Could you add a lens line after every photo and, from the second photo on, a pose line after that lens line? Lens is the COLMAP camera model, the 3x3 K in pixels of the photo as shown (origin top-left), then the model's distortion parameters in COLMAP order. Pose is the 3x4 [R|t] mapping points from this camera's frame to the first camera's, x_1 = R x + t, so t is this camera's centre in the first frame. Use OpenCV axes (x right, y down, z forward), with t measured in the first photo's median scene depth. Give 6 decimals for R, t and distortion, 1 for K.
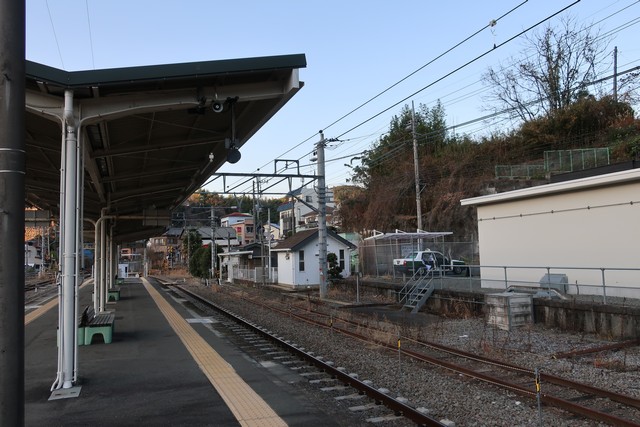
lens RADIAL K [[499.6, 0, 319.9], [0, 499.6, 215.0], [0, 0, 1]] dist [-0.007656, -0.003657]
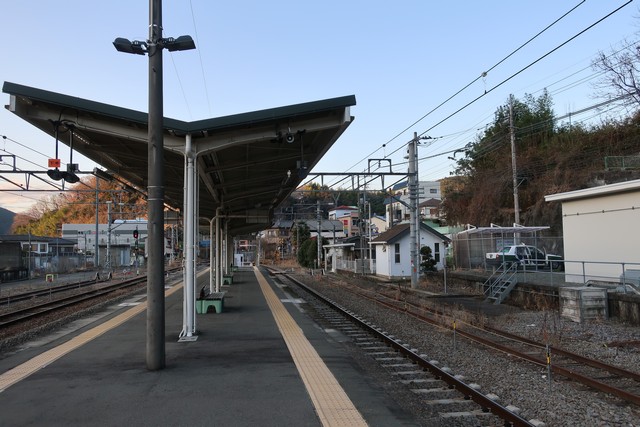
lens RADIAL K [[499.6, 0, 319.6], [0, 499.6, 214.6], [0, 0, 1]] dist [-0.007656, -0.003657]
pose [[0.975880, -0.002327, -0.218297, 0.055061], [0.005611, 0.999880, 0.014426, -0.009546], [0.218237, -0.015303, 0.975776, -0.100959]]
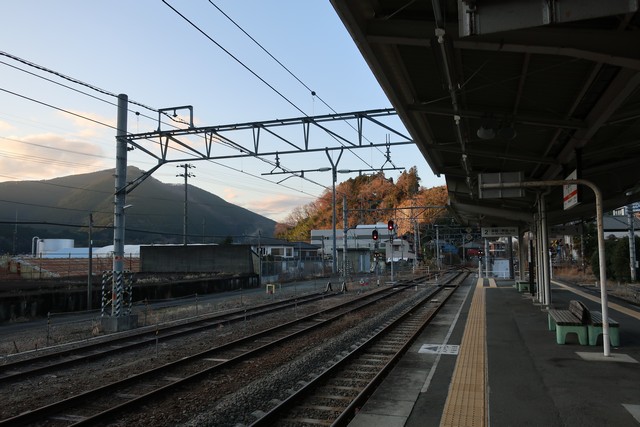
lens RADIAL K [[499.6, 0, 309.3], [0, 499.6, 230.8], [0, 0, 1]] dist [-0.007656, -0.003657]
pose [[0.760110, -0.010216, -0.649714, -0.285235], [0.035076, 0.999064, 0.025327, 0.042811], [0.648847, -0.042041, 0.759757, 0.439683]]
